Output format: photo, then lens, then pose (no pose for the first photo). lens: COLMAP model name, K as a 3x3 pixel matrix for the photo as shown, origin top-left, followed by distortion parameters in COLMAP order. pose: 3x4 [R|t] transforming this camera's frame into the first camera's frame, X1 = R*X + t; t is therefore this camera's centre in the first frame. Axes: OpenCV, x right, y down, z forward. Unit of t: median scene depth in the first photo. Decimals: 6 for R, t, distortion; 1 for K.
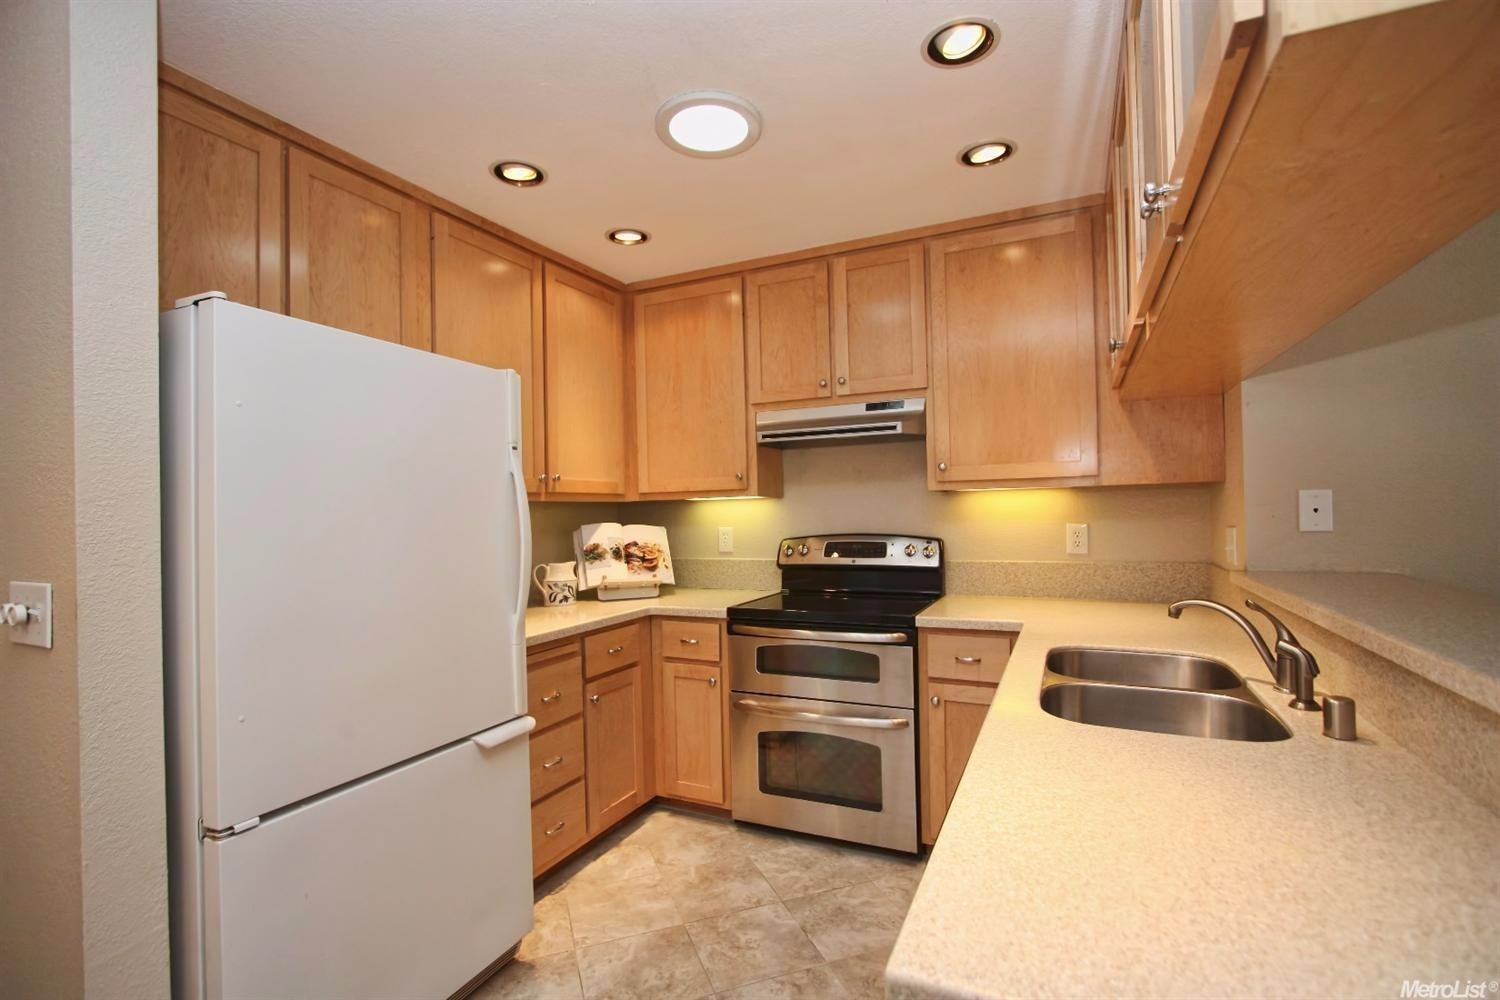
lens RADIAL K [[694.9, 0, 744.3], [0, 694.9, 502.3], [0, 0, 1]] dist [-0.016250, 0.000152]
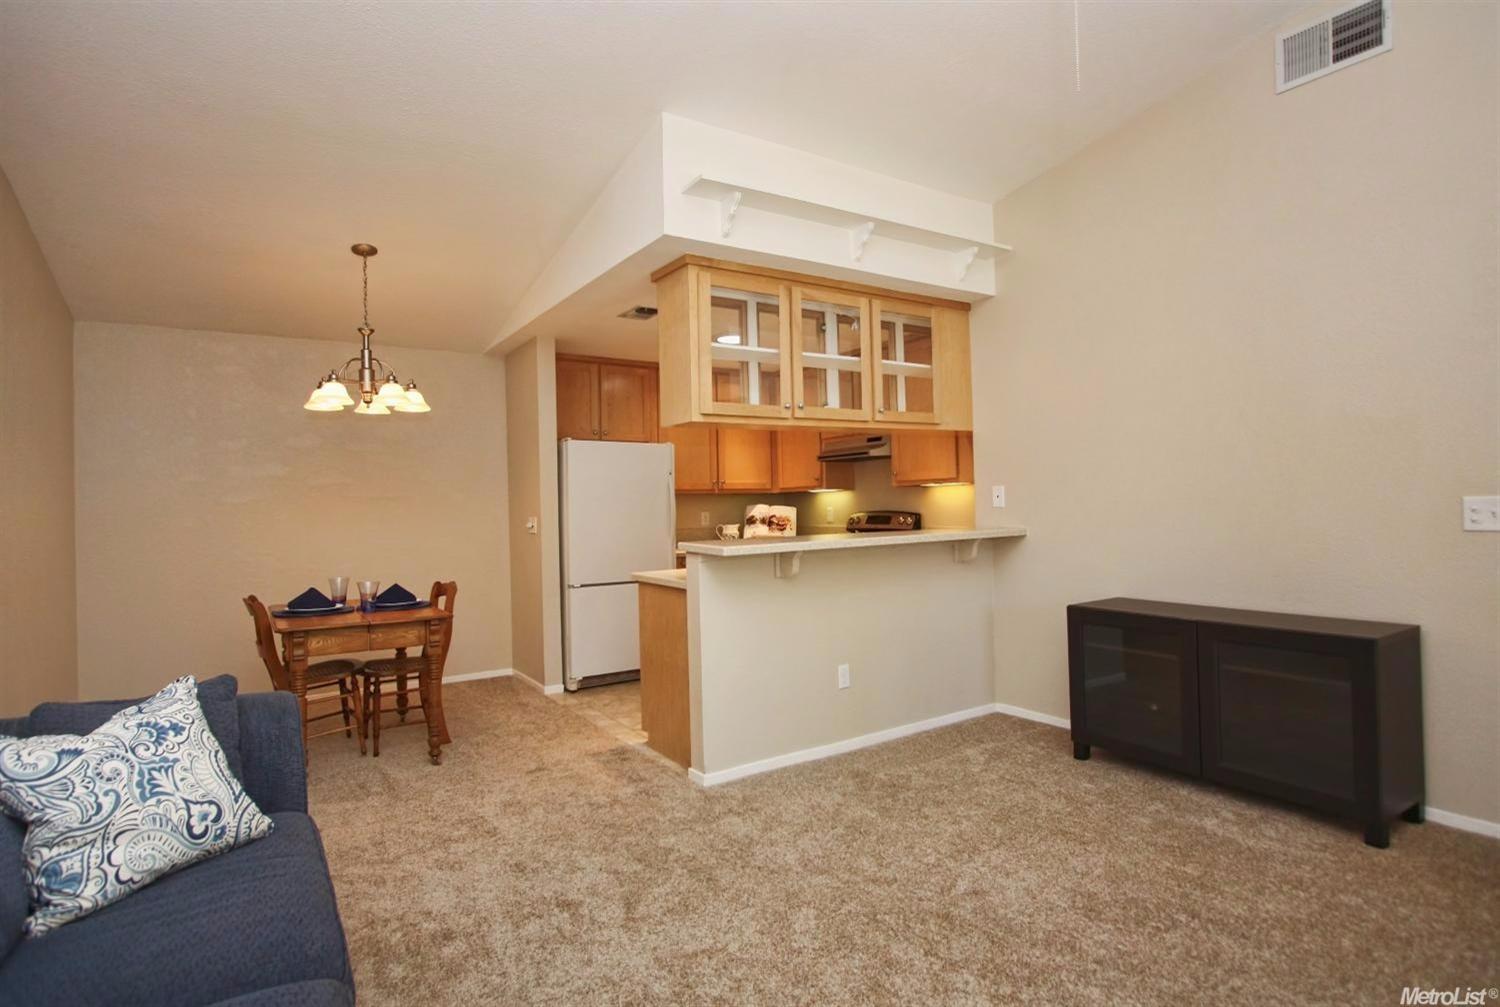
lens RADIAL K [[782.0, 0, 750.0], [0, 782.0, 503.5], [0, 0, 1]] dist [-0.000994, -0.000265]
pose [[0.855394, -0.000409, -0.517978, 1.126416], [0.010106, 0.999823, 0.015901, -0.009409], [0.517880, -0.018836, 0.855246, -1.052706]]
